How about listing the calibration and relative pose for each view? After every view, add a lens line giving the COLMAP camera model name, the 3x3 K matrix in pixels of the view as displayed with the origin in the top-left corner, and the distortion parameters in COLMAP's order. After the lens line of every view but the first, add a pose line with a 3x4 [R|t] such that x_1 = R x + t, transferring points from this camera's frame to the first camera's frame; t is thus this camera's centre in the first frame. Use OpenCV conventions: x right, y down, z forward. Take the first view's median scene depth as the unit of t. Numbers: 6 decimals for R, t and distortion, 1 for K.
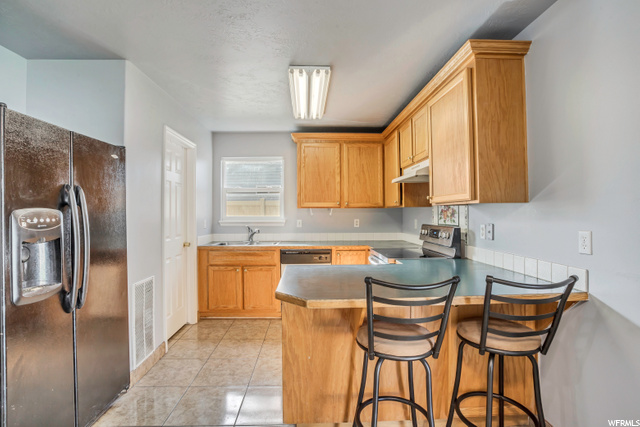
lens RADIAL K [[309.3, 0, 317.5], [0, 309.3, 211.8], [0, 0, 1]] dist [-0.023679, 0.001208]
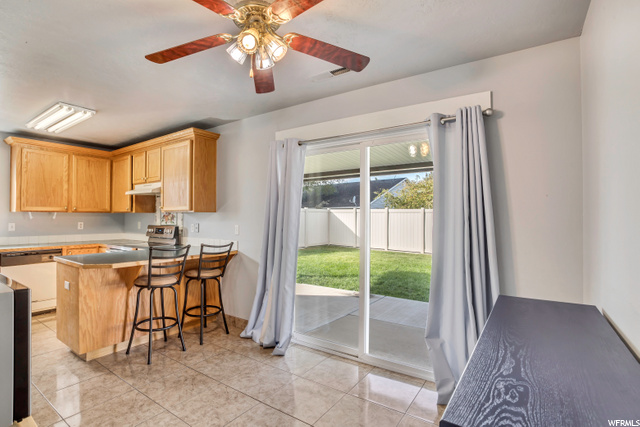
lens RADIAL K [[309.3, 0, 317.5], [0, 309.3, 211.8], [0, 0, 1]] dist [-0.023679, 0.001208]
pose [[0.593944, 0.018852, 0.804285, -0.379698], [-0.006736, 0.999807, -0.018461, 0.000112], [-0.804478, 0.005547, 0.593957, -0.516454]]
